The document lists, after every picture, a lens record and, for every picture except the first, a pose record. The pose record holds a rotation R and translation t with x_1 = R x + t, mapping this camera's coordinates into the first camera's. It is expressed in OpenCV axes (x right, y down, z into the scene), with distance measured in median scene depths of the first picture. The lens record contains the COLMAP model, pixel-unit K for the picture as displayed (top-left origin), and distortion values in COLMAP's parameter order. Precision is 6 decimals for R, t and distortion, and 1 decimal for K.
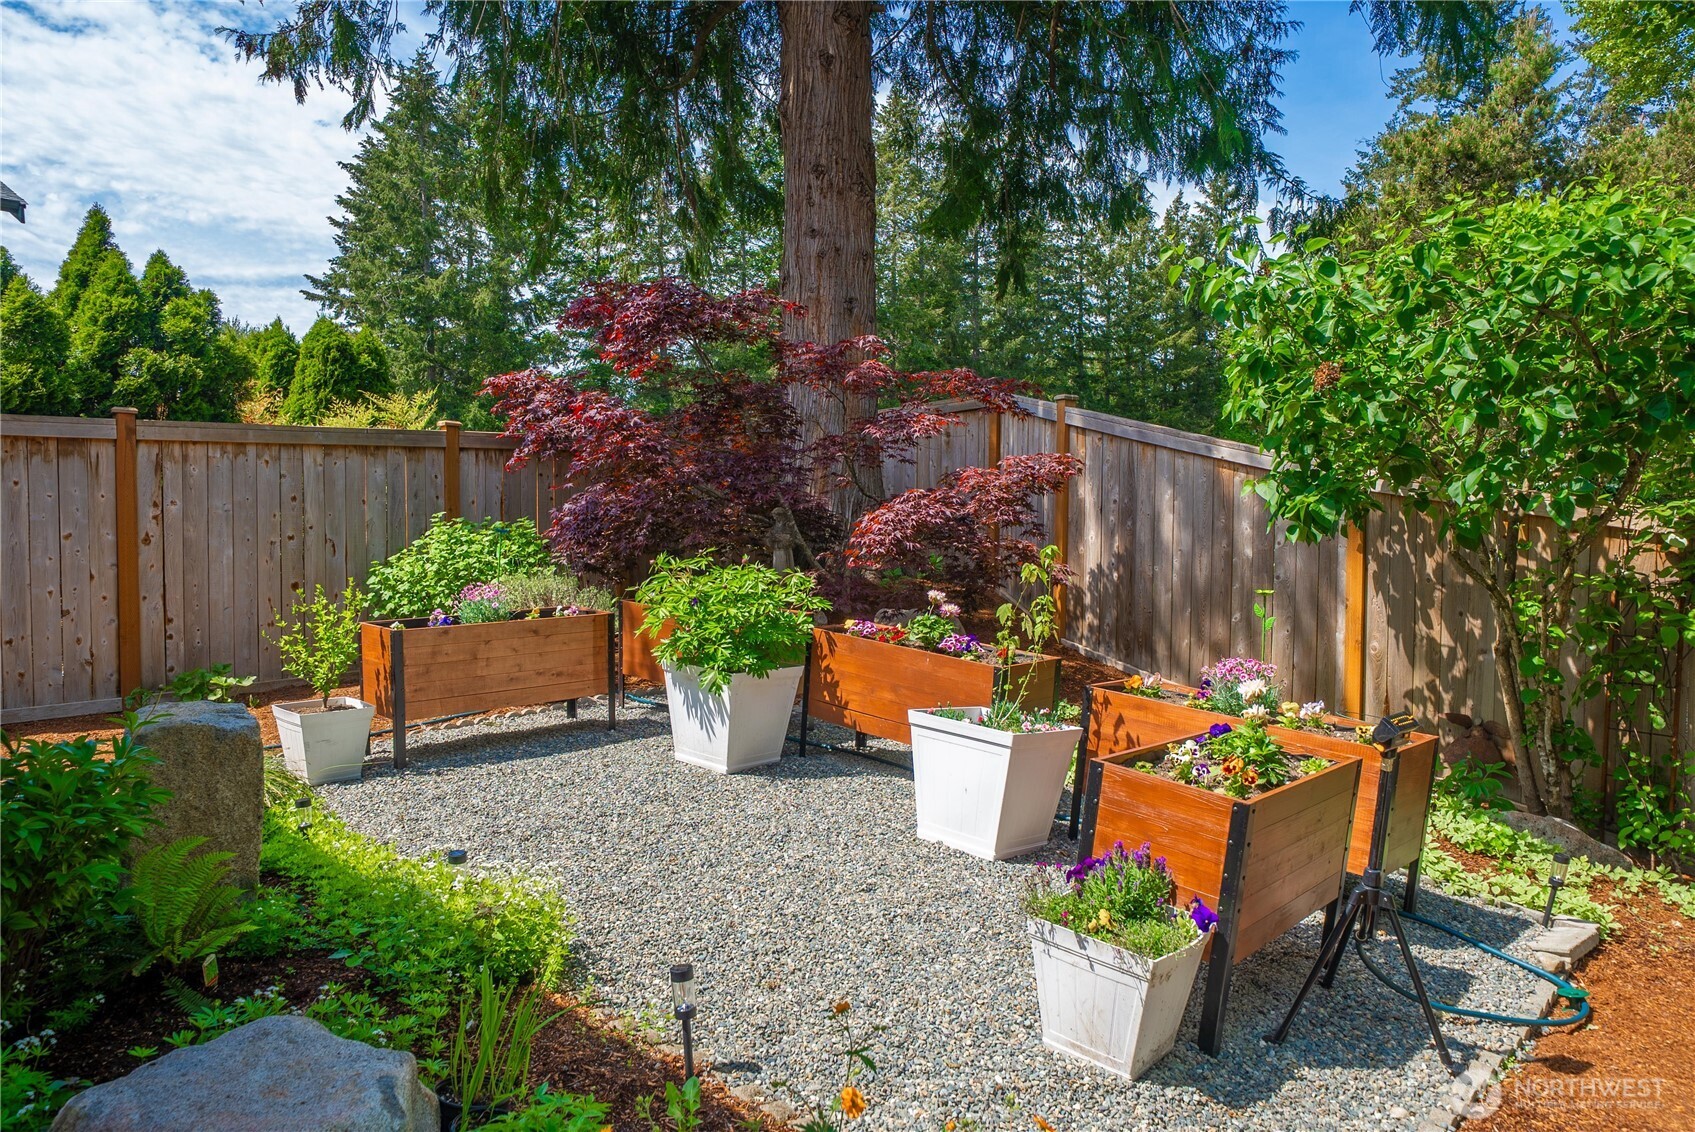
lens RADIAL K [[1136.3, 0, 849.1], [0, 1136.3, 571.0], [0, 0, 1]] dist [-0.003070, 0.003689]
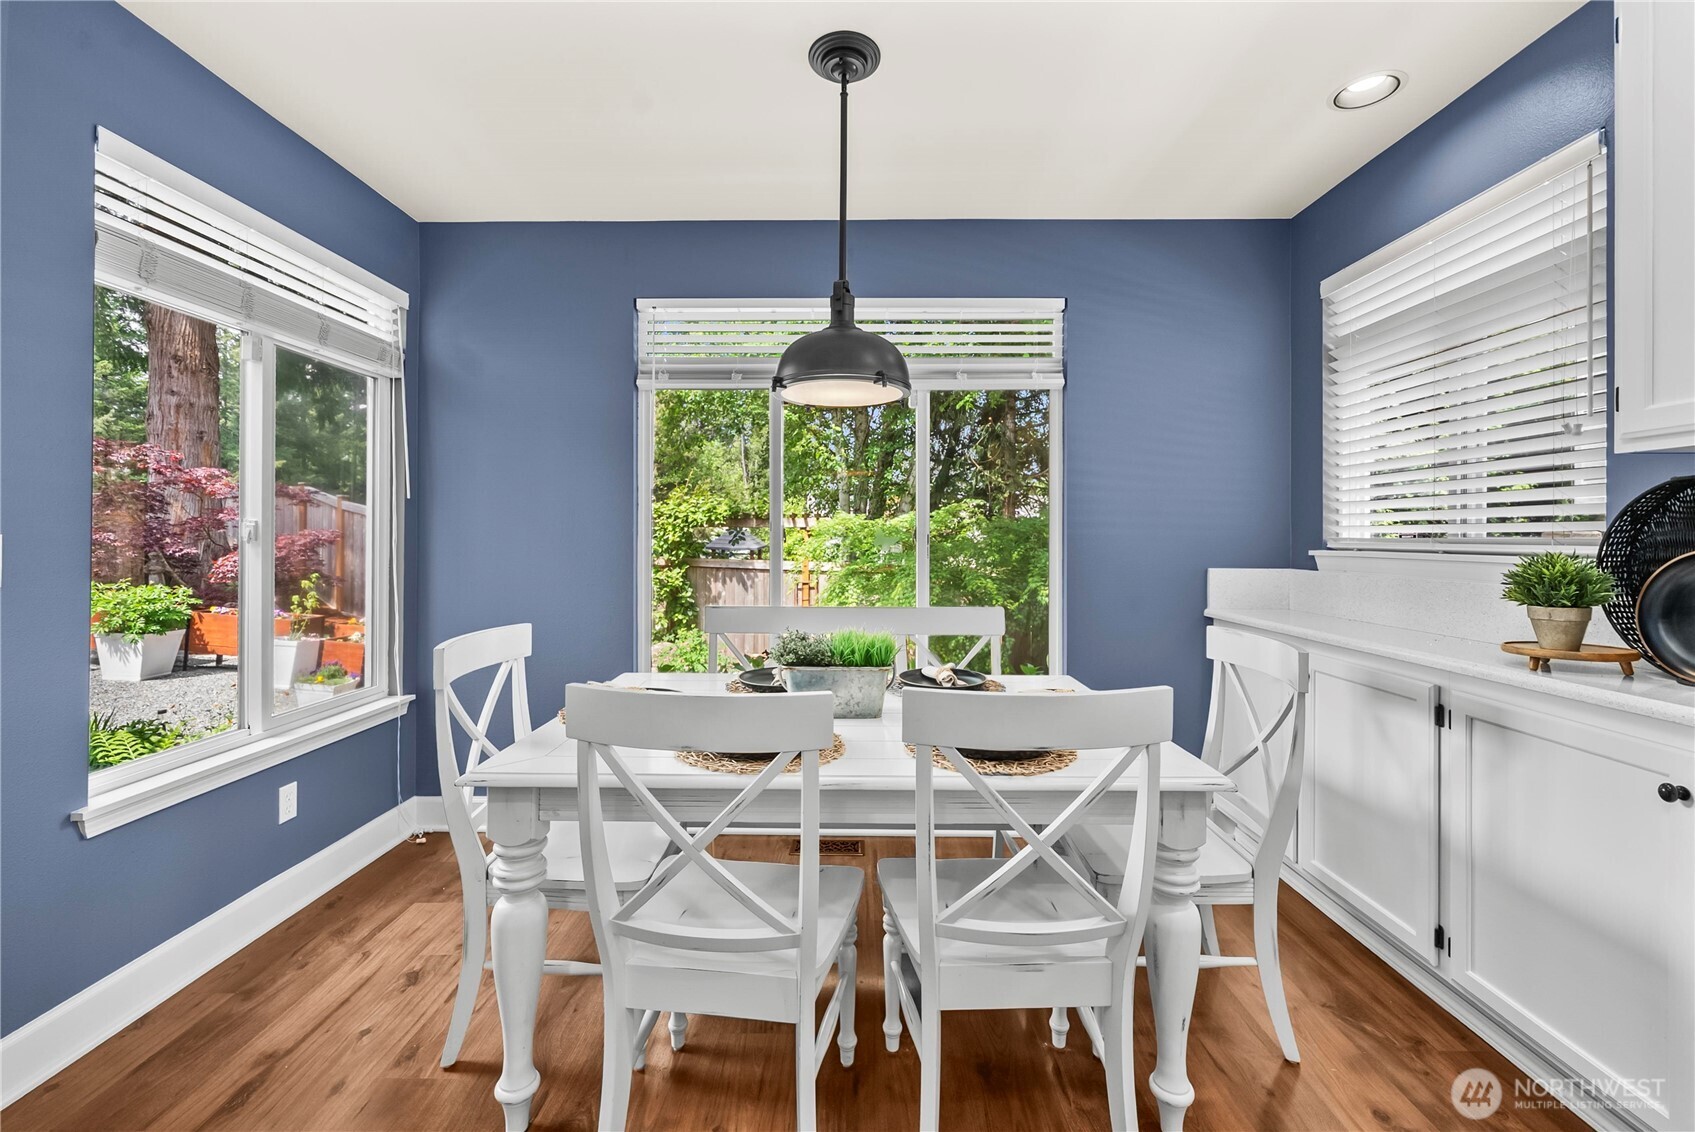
lens RADIAL K [[693.1, 0, 831.3], [0, 693.1, 535.5], [0, 0, 1]] dist [0.001493, -0.000304]
pose [[0.724942, -0.001769, 0.688807, -0.052542], [0.031342, 0.999046, -0.030421, -0.016902], [-0.688096, 0.043642, 0.724306, -0.767624]]
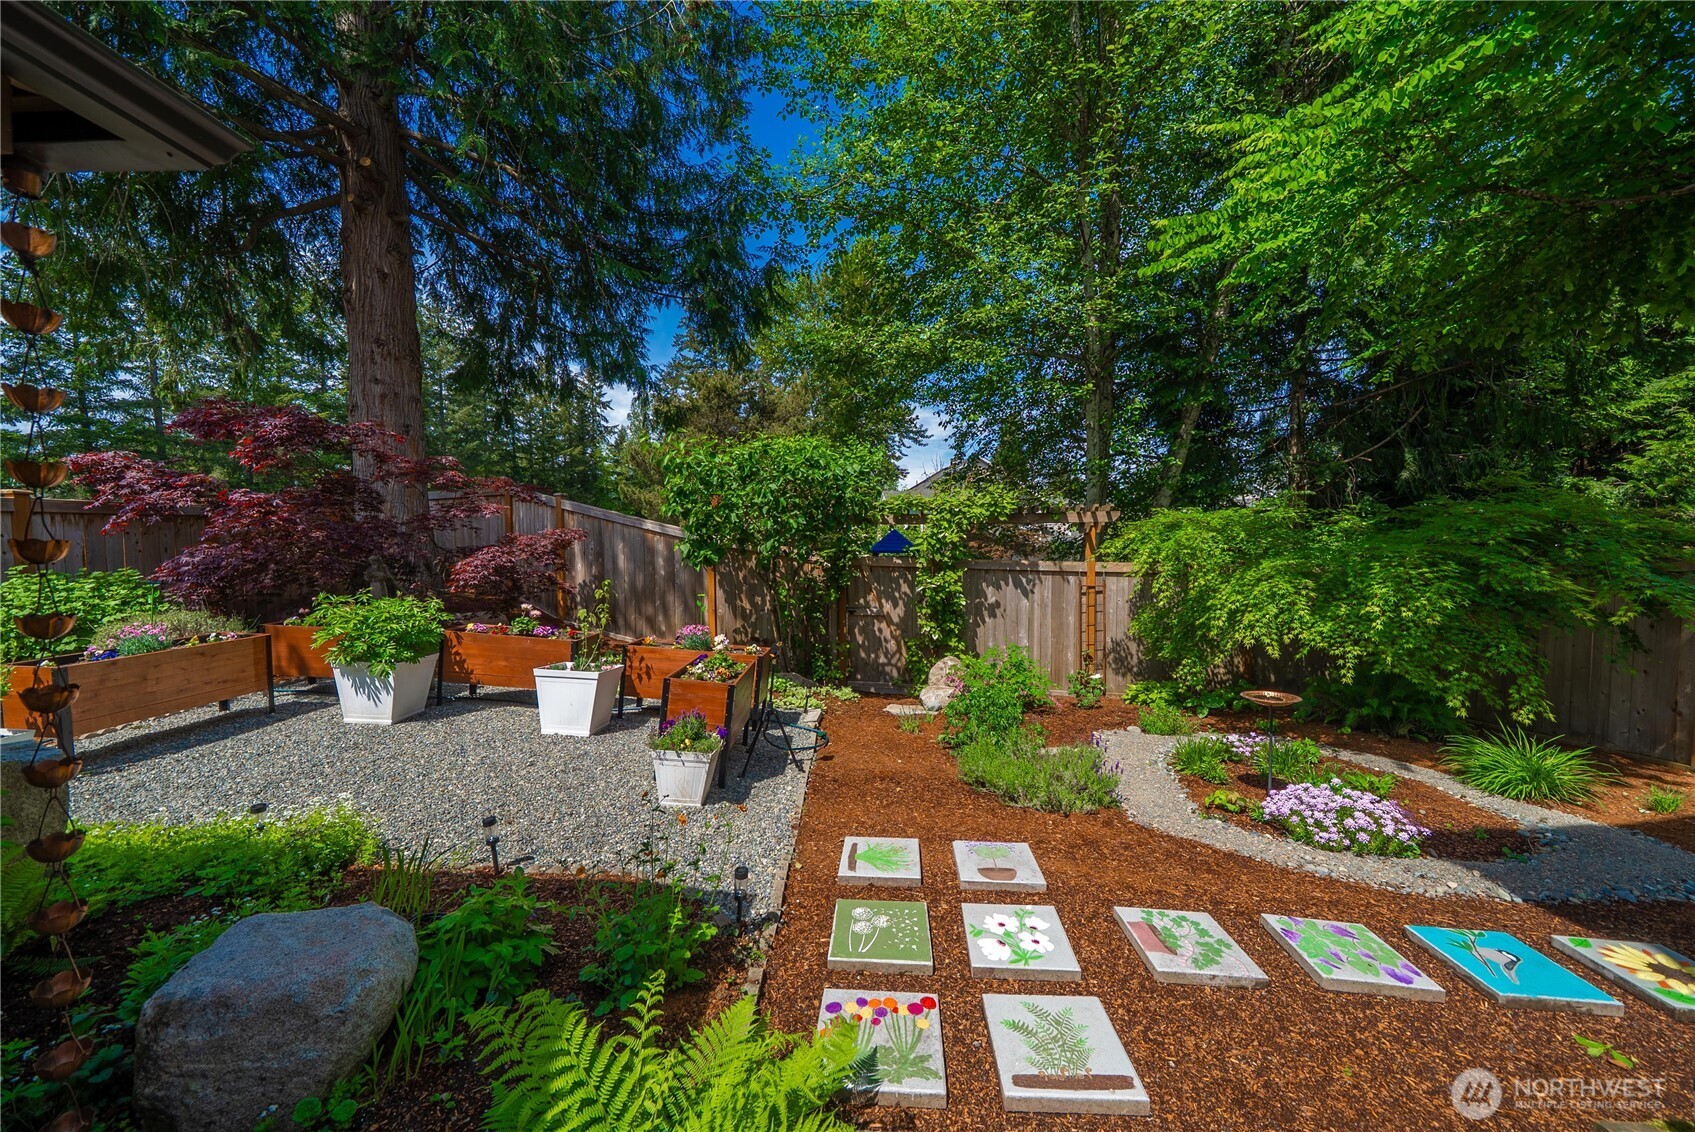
lens RADIAL K [[575.9, 0, 848.4], [0, 575.9, 569.6], [0, 0, 1]] dist [-0.008444, 0.000640]
pose [[0.743897, -0.037520, 0.667240, -0.136371], [0.040164, 0.999128, 0.011404, -0.024744], [-0.667086, 0.018316, 0.744756, -0.056917]]
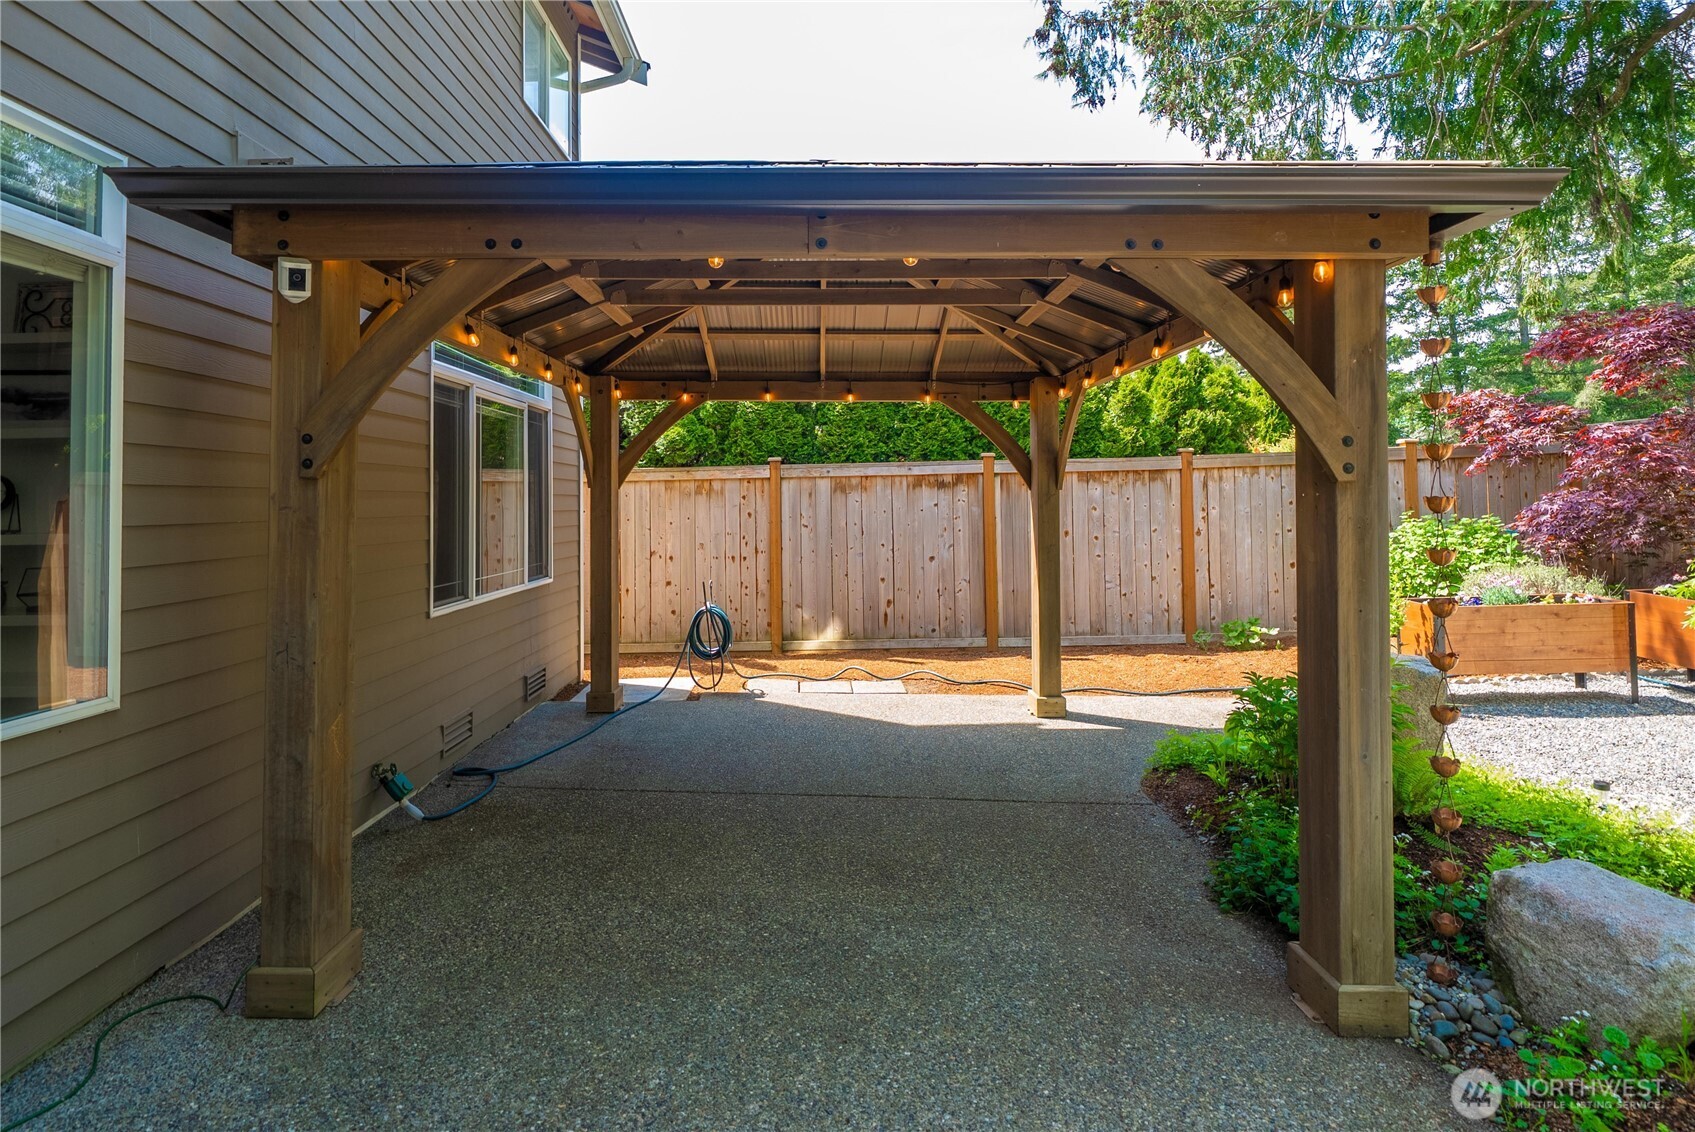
lens RADIAL K [[888.7, 0, 809.2], [0, 888.7, 478.4], [0, 0, 1]] dist [0.004869, -0.000697]
pose [[0.678547, -0.036092, -0.733670, -0.102221], [-0.014110, 0.997967, -0.062143, -0.021037], [0.734422, 0.052519, 0.676658, -0.242978]]
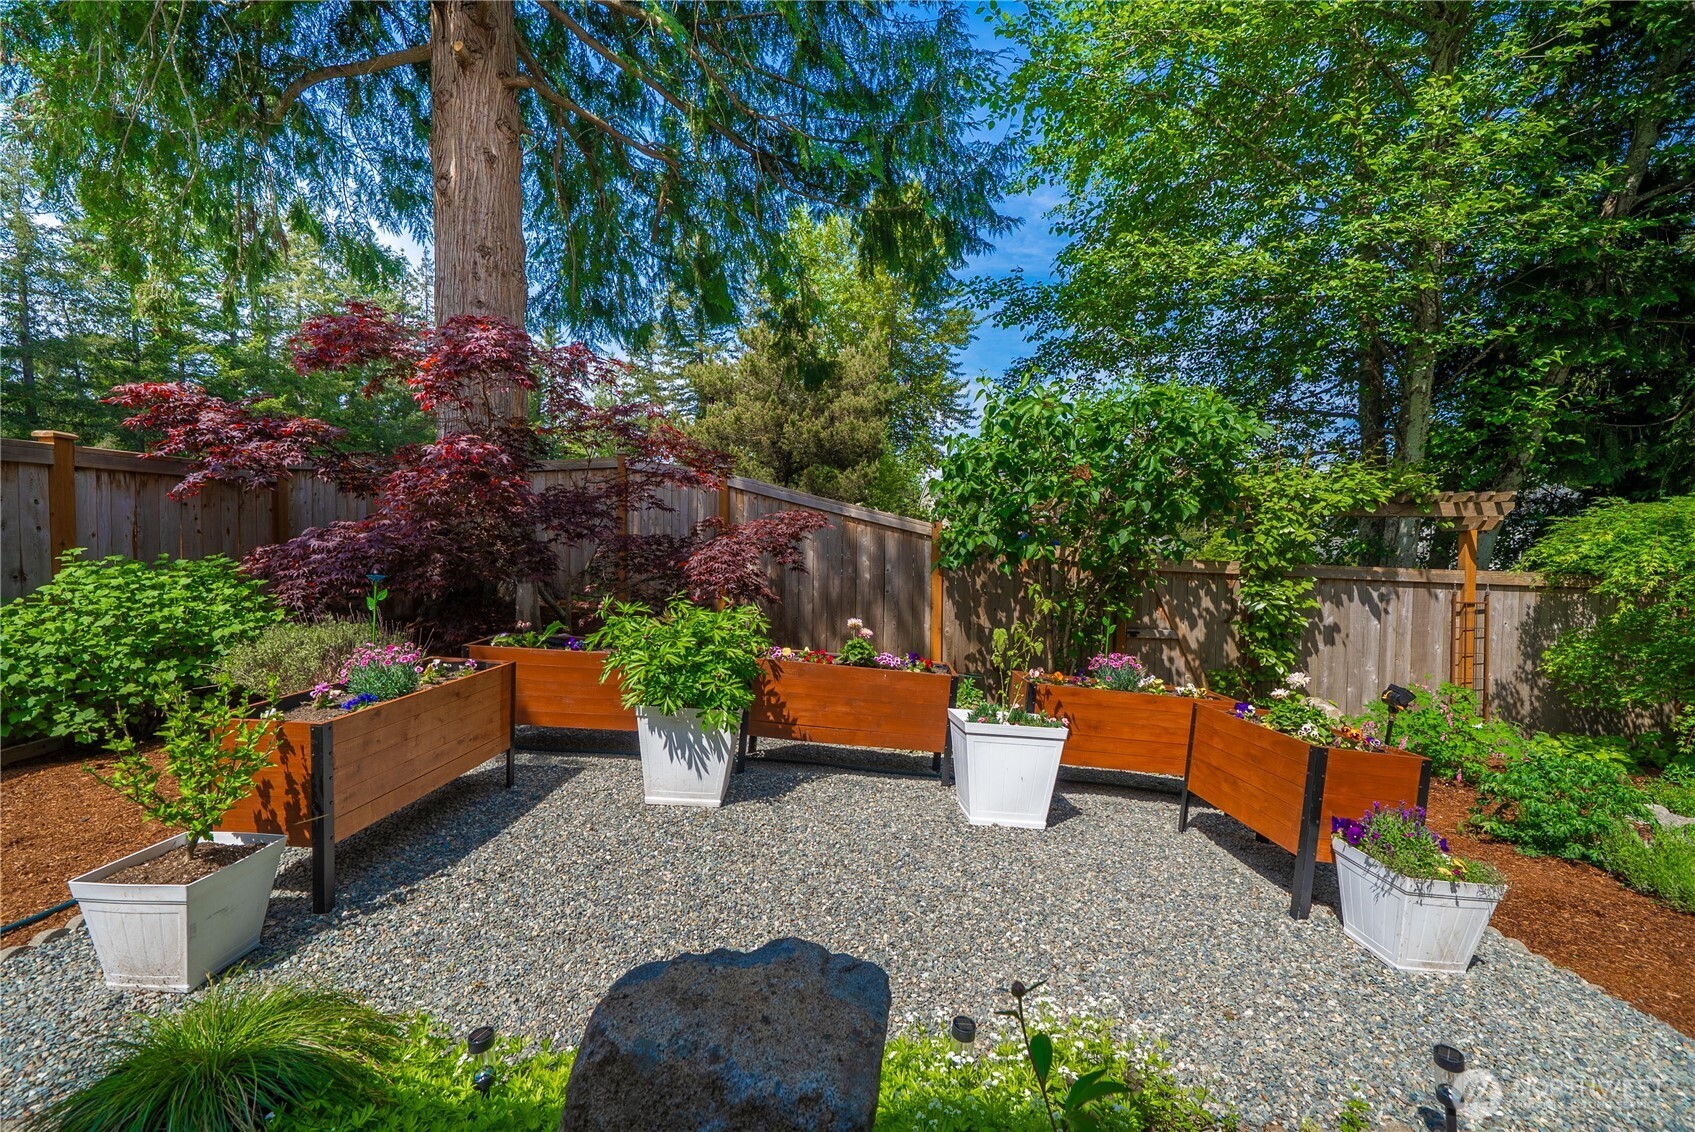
lens RADIAL K [[693.1, 0, 847.2], [0, 693.1, 569.4], [0, 0, 1]] dist [0.001493, -0.000304]
pose [[0.734282, -0.017173, 0.678627, -0.382894], [0.024606, 0.999696, -0.001326, -0.030872], [-0.678398, 0.017672, 0.734482, 0.379917]]
